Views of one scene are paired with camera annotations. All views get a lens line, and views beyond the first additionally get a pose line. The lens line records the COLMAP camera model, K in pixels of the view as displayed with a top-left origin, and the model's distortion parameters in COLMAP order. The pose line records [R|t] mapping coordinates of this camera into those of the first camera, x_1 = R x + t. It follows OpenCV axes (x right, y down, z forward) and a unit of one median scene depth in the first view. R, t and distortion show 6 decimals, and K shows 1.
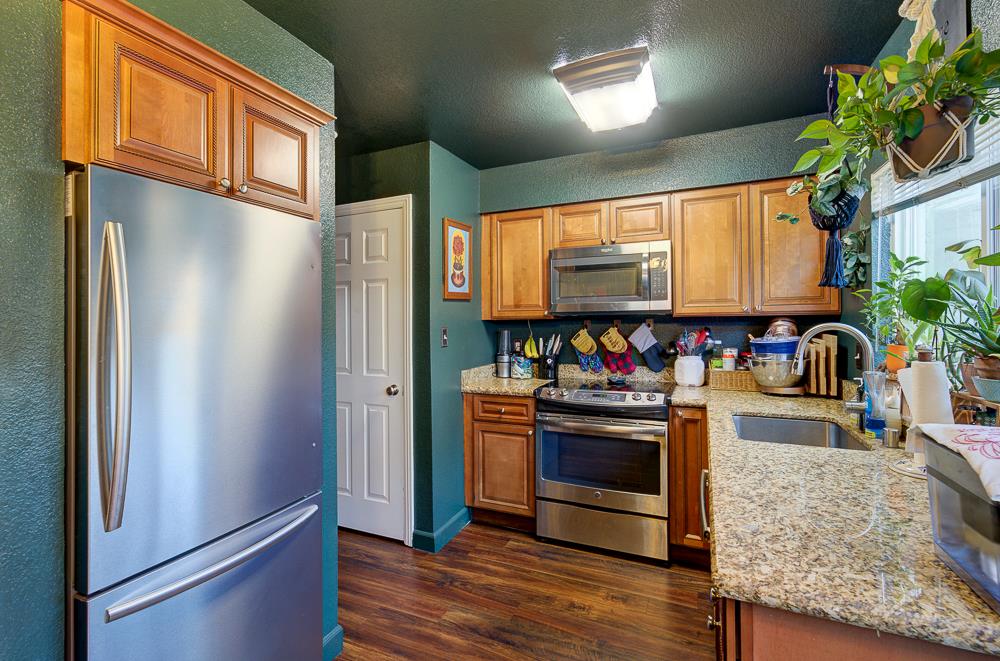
lens RADIAL K [[479.8, 0, 493.8], [0, 479.8, 321.1], [0, 0, 1]] dist [-0.004585, 0.003837]
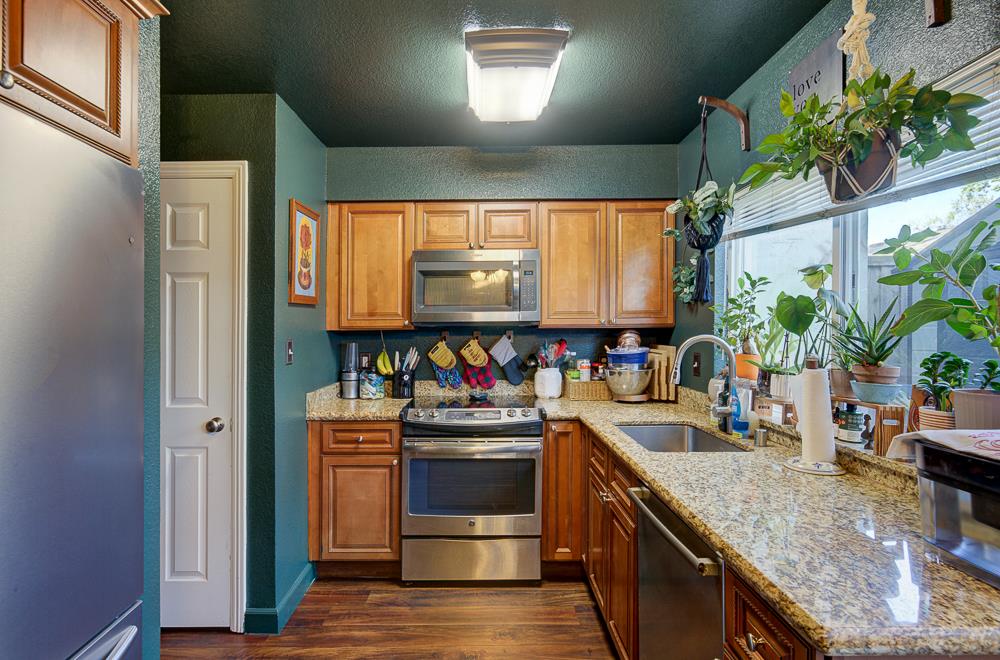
lens RADIAL K [[483.9, 0, 493.4], [0, 483.9, 334.0], [0, 0, 1]] dist [-0.002501, 0.001520]
pose [[0.907998, 0.003184, 0.418962, -0.132465], [-0.003830, 0.999992, 0.000700, 0.002255], [-0.418956, -0.002240, 0.908004, 0.149022]]
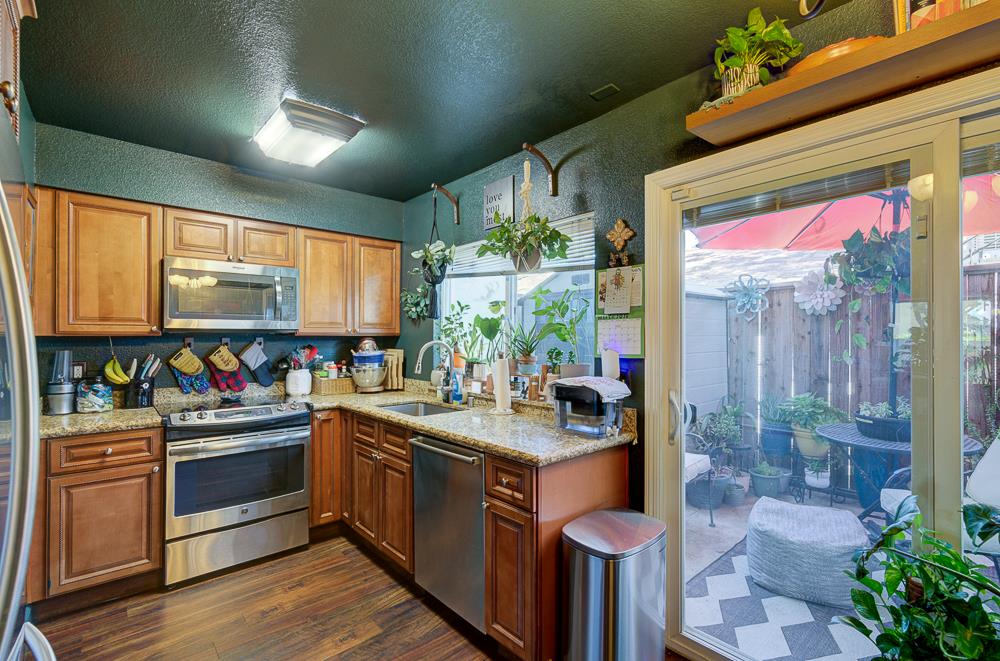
lens RADIAL K [[436.8, 0, 526.6], [0, 436.8, 348.6], [0, 0, 1]] dist [0.000991, 0.002287]
pose [[0.368864, -0.011877, 0.929407, -0.418437], [-0.000270, 0.999917, 0.012885, 0.008862], [-0.929483, -0.005004, 0.368831, 0.108542]]
